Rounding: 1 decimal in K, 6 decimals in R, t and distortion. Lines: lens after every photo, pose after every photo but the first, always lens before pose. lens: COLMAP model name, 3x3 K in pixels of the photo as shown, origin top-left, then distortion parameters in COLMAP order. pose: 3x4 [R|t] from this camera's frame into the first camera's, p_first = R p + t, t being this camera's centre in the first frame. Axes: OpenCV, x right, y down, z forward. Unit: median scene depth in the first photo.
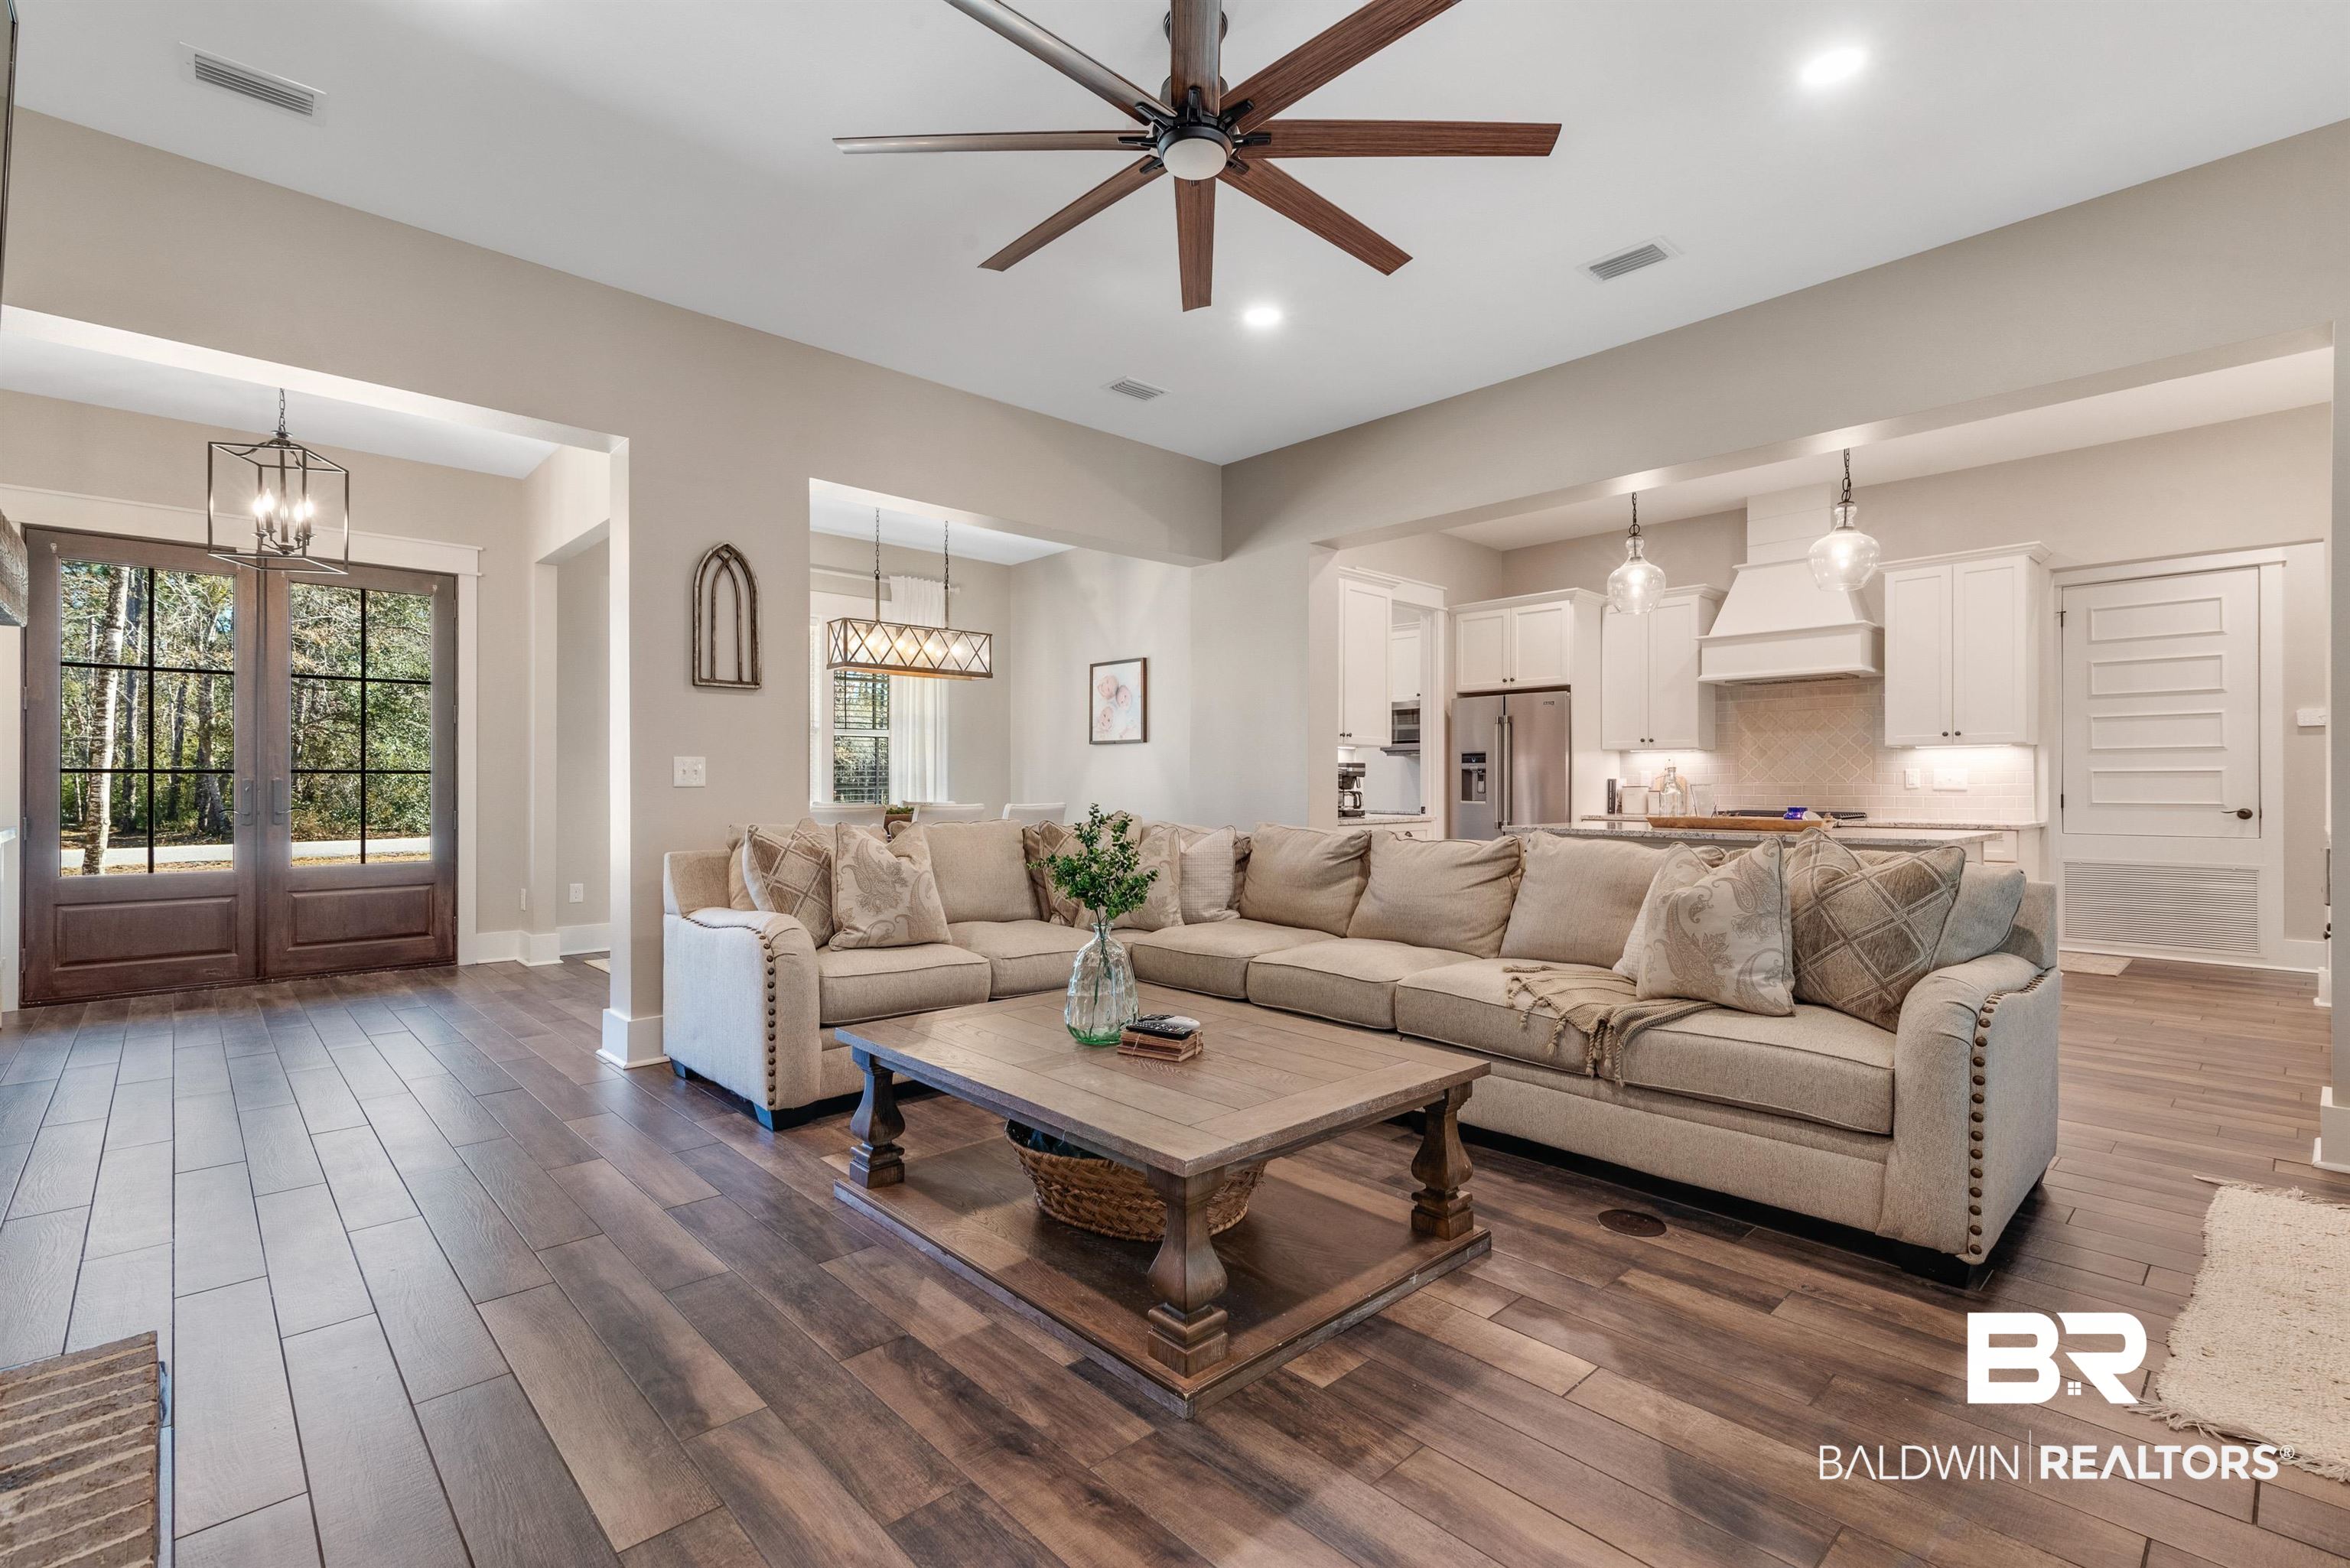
lens RADIAL K [[1058.7, 0, 1177.6], [0, 1058.7, 777.6], [0, 0, 1]] dist [0.013069, 0.000119]
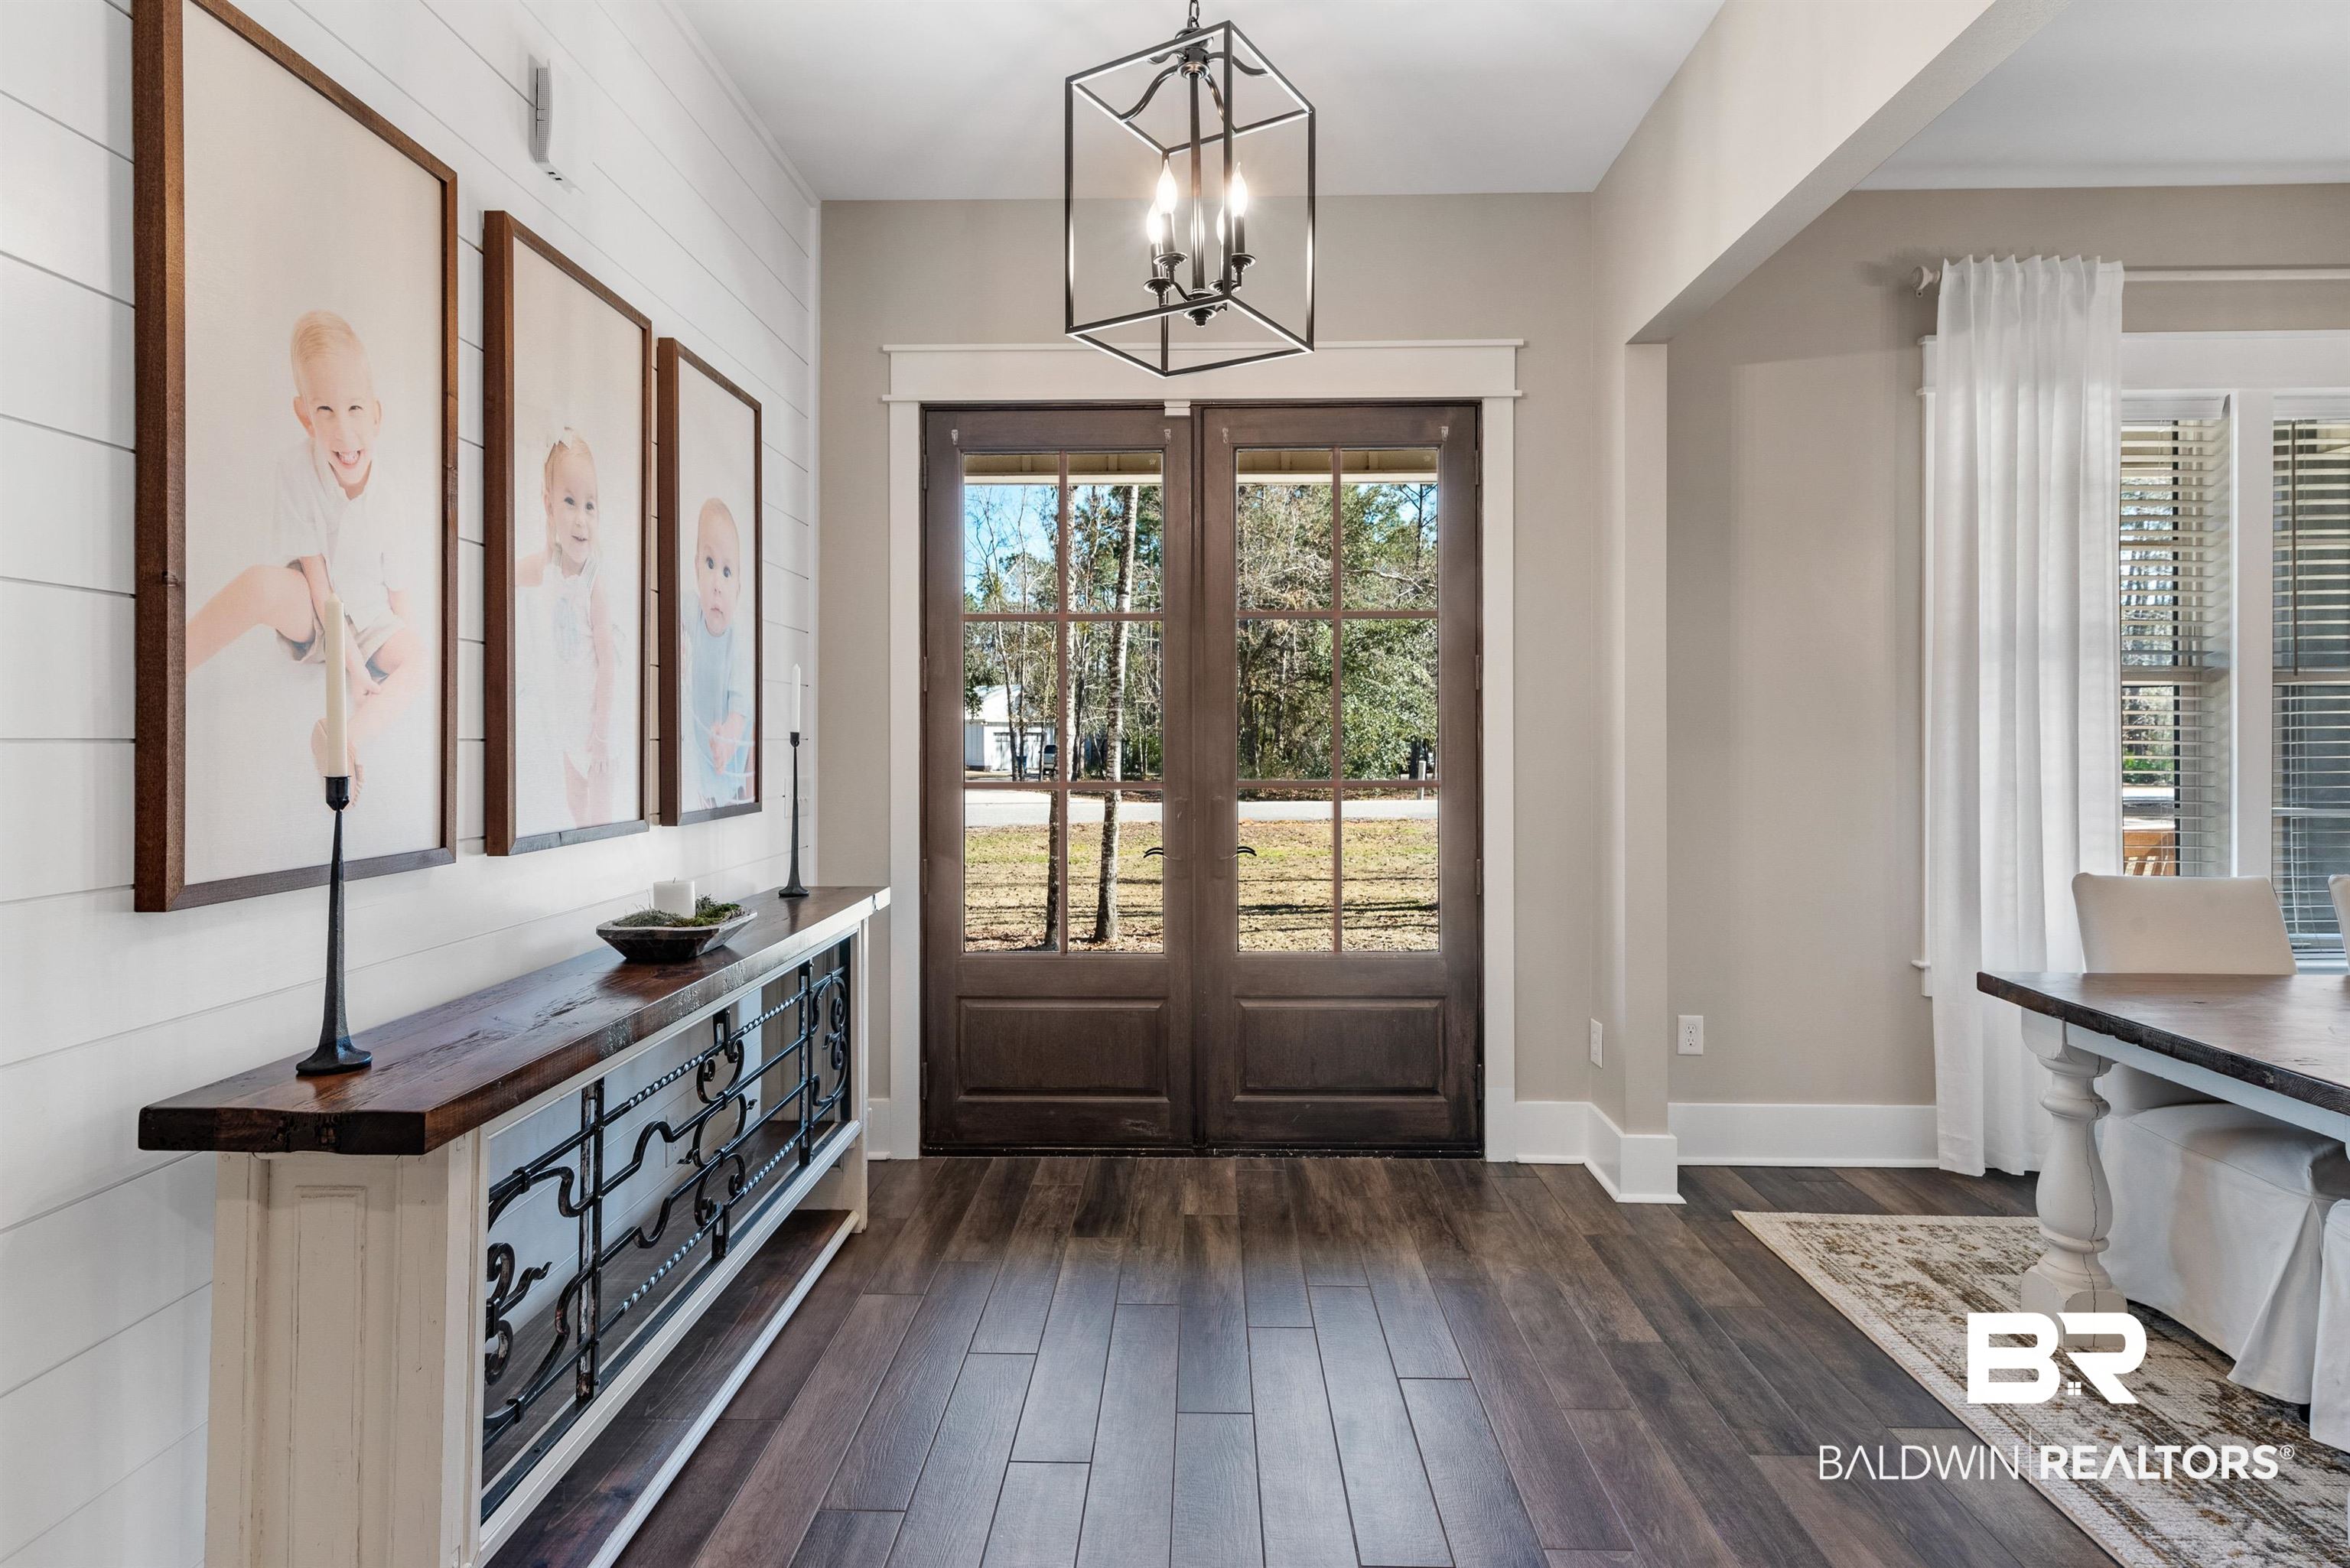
lens RADIAL K [[1219.0, 0, 1177.5], [0, 1219.0, 742.3], [0, 0, 1]] dist [-0.002087, -0.001216]
pose [[0.714748, 0.001855, -0.699379, -0.414561], [0.005986, 0.999944, 0.008770, -0.035286], [0.699356, -0.010455, 0.714697, 0.534345]]
